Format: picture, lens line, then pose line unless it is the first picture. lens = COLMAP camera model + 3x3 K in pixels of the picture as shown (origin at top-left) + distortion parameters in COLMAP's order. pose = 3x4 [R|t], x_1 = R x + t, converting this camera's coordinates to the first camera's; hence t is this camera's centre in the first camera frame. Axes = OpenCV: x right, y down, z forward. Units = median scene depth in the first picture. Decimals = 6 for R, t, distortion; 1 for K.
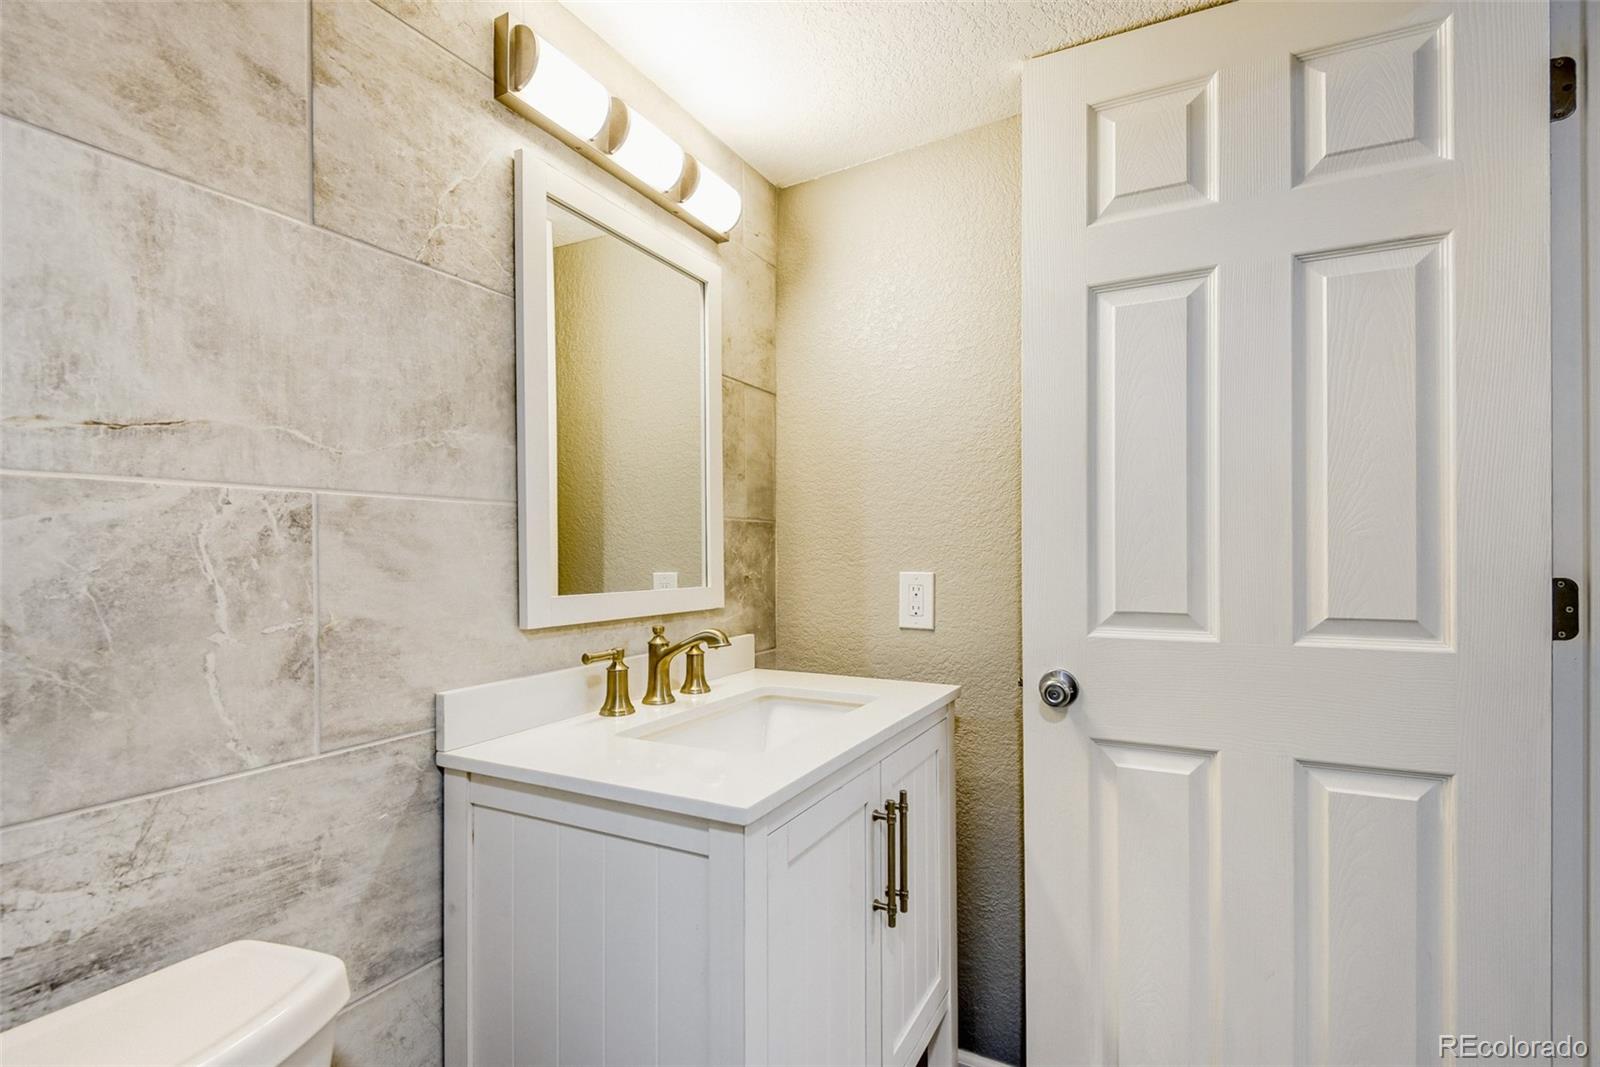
lens RADIAL K [[738.1, 0, 803.2], [0, 738.1, 539.5], [0, 0, 1]] dist [0.015887, -0.016405]
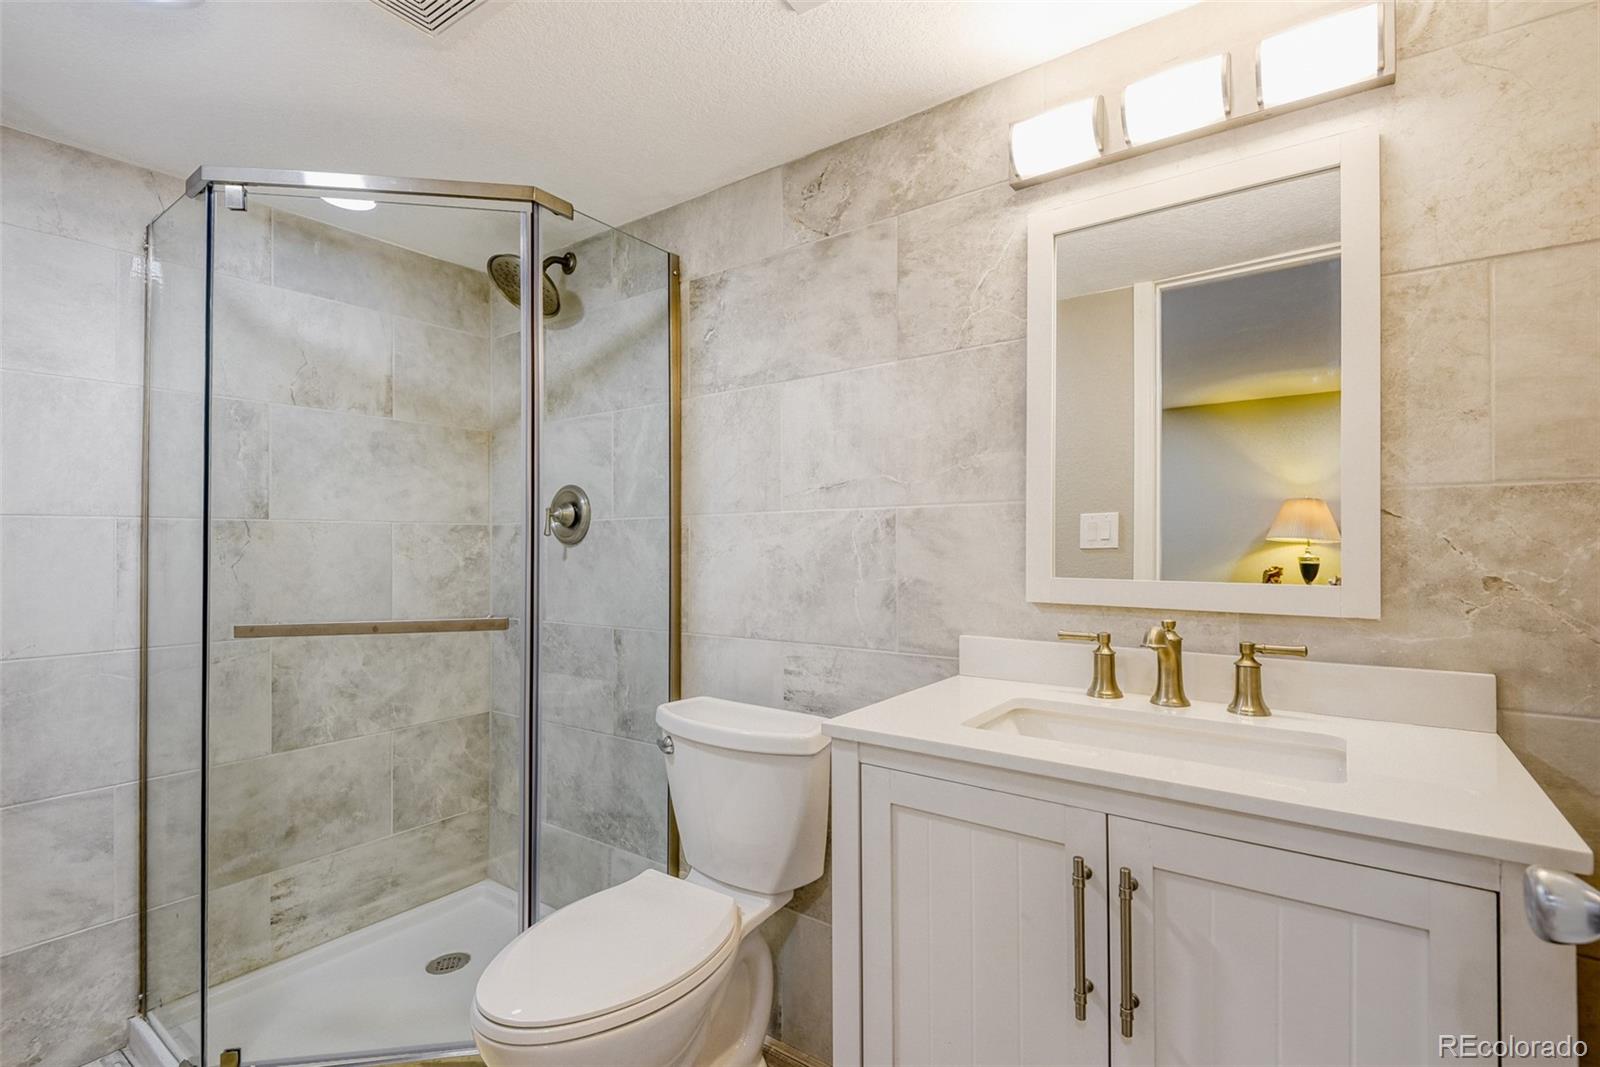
lens RADIAL K [[738.1, 0, 803.2], [0, 738.1, 539.5], [0, 0, 1]] dist [0.015887, -0.016405]
pose [[-0.147350, -0.009613, -0.989038, 1.054466], [0.016074, 0.999797, -0.012113, 0.029652], [0.988954, -0.017683, -0.147166, 0.933724]]
